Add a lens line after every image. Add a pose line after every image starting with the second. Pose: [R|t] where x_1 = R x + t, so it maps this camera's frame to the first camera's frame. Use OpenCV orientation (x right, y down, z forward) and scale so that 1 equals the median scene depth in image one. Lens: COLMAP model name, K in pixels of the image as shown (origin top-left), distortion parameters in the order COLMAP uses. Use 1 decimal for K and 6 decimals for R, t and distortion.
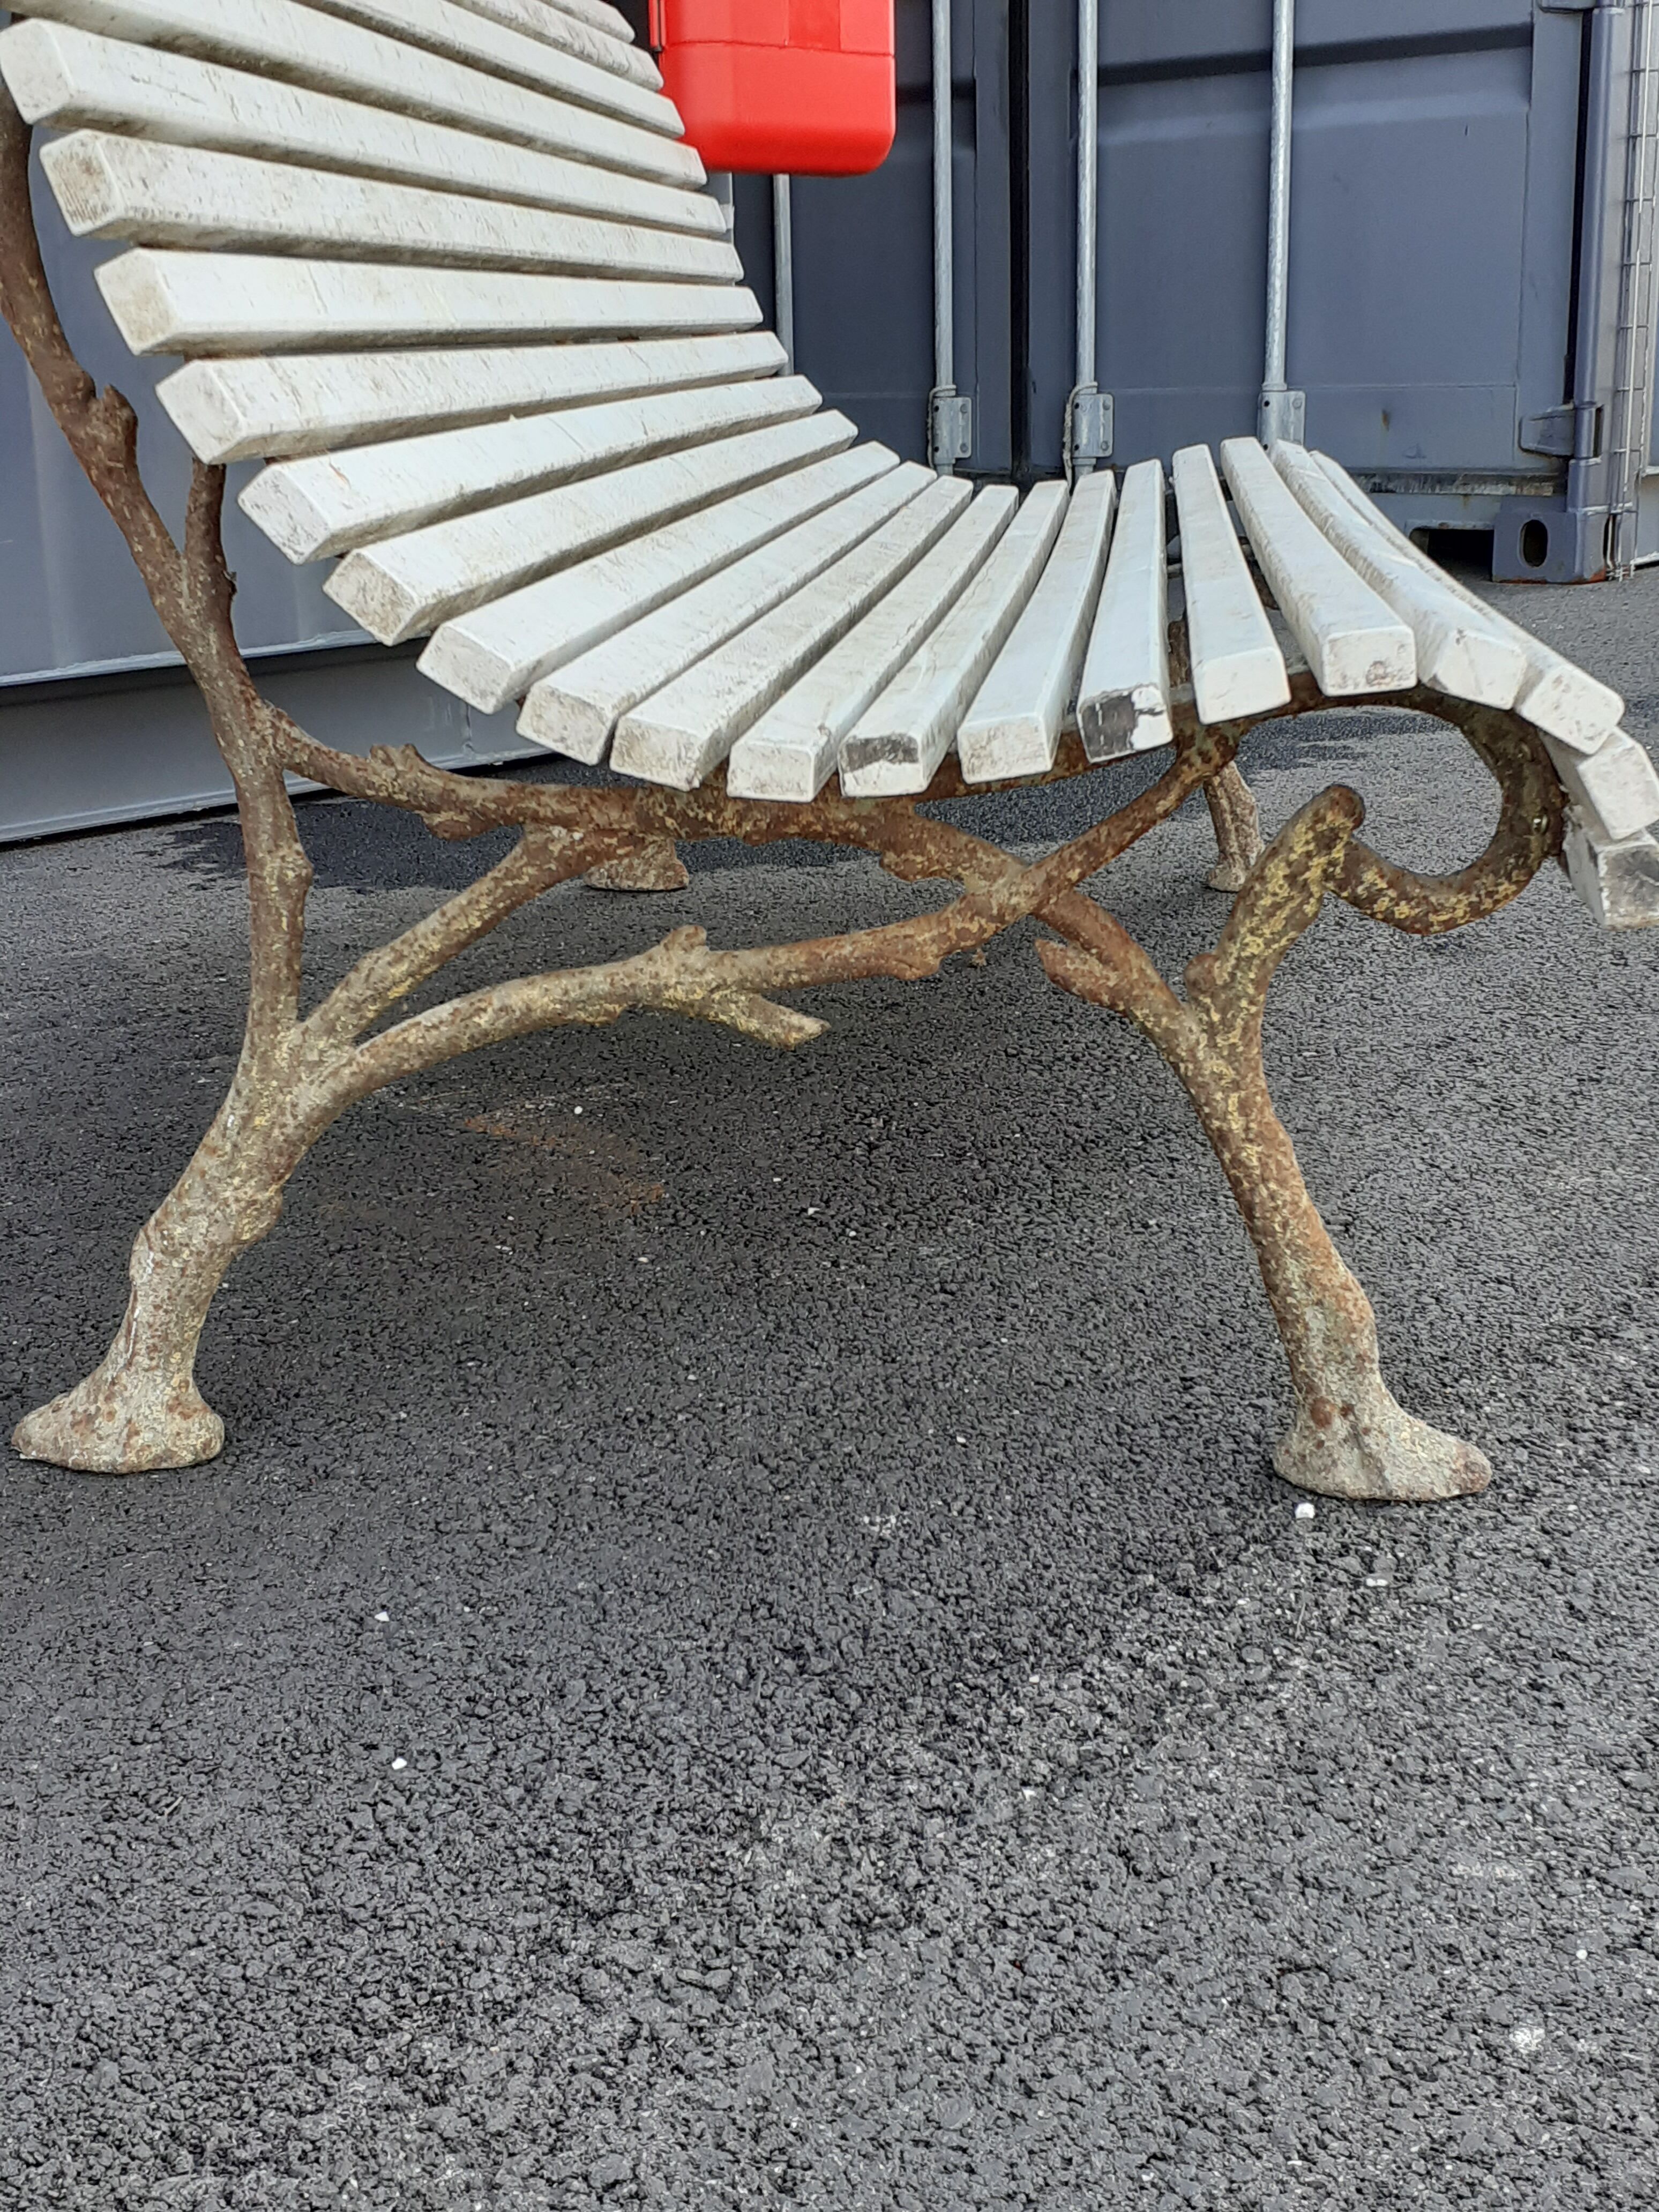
lens RADIAL K [[2789.3, 0, 832.1], [0, 2789.3, 1103.5], [0, 0, 1]] dist [0.093750, 0.000000]
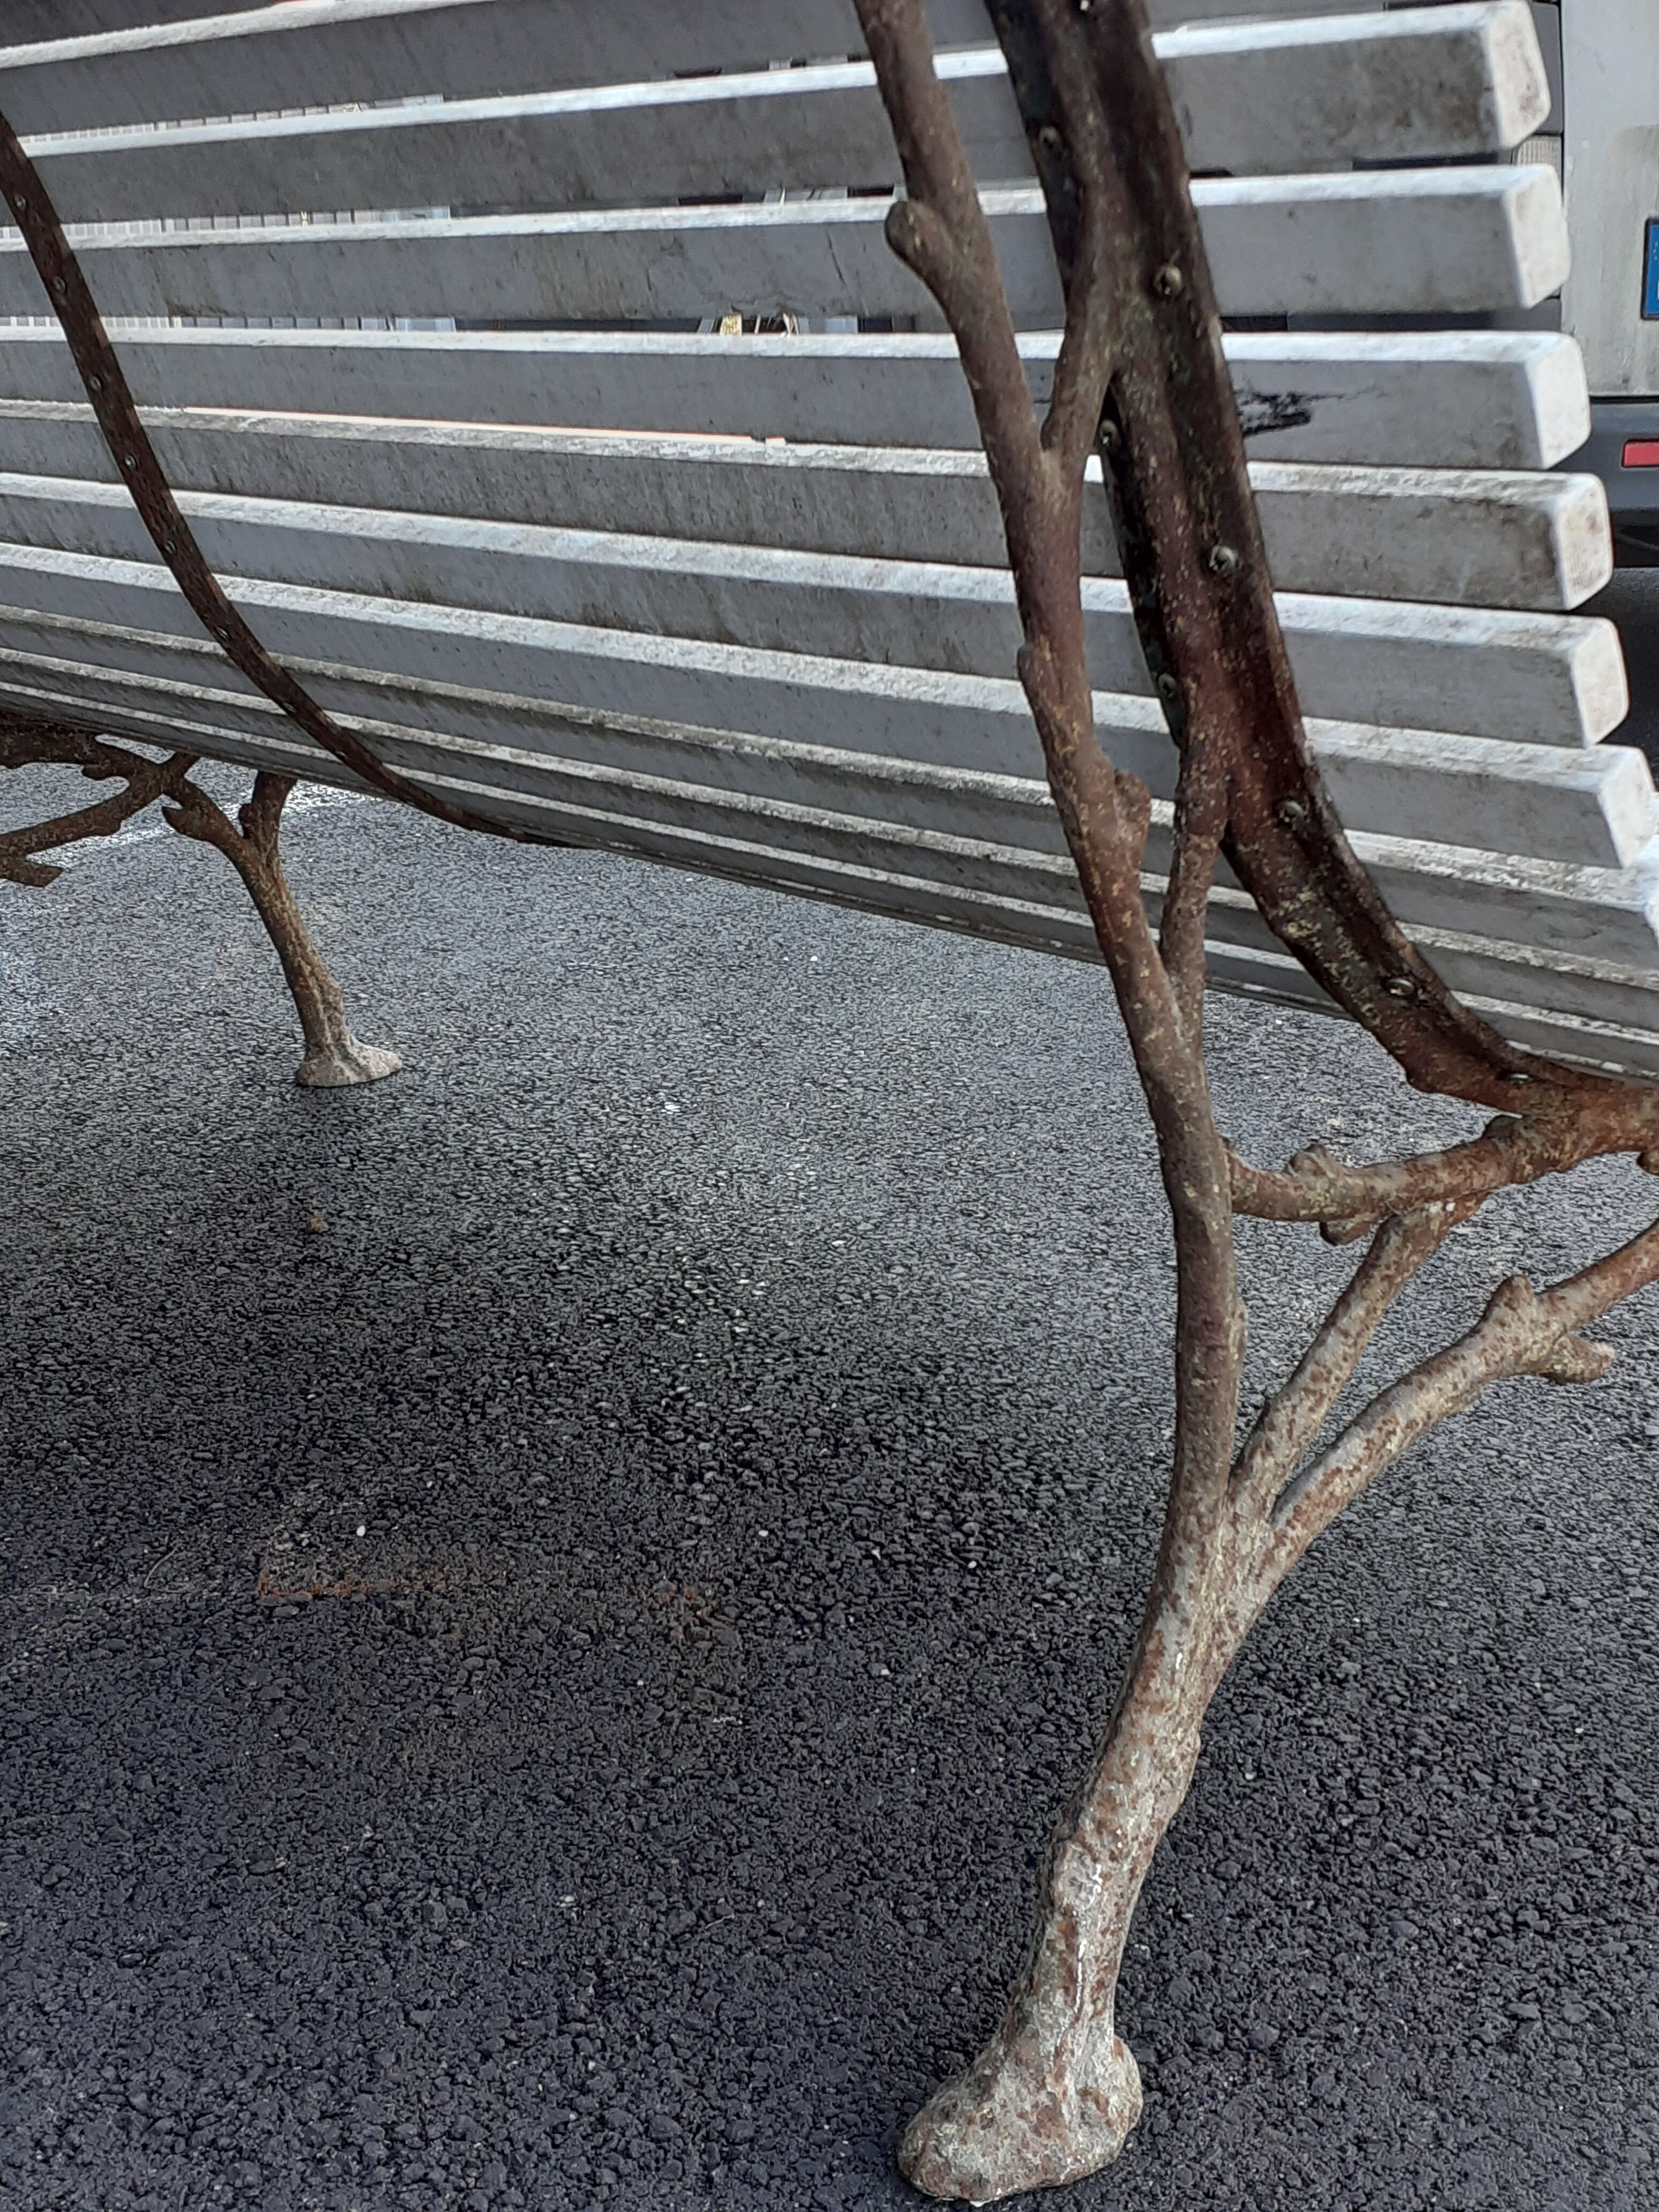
lens RADIAL K [[2789.3, 0, 828.4], [0, 2789.3, 1107.9], [0, 0, 1]] dist [0.093750, 0.000000]
pose [[0.669732, -0.198833, 0.715489, -0.797892], [0.199000, 0.976303, 0.085040, -0.227294], [-0.715442, 0.085428, 0.693429, 0.507400]]
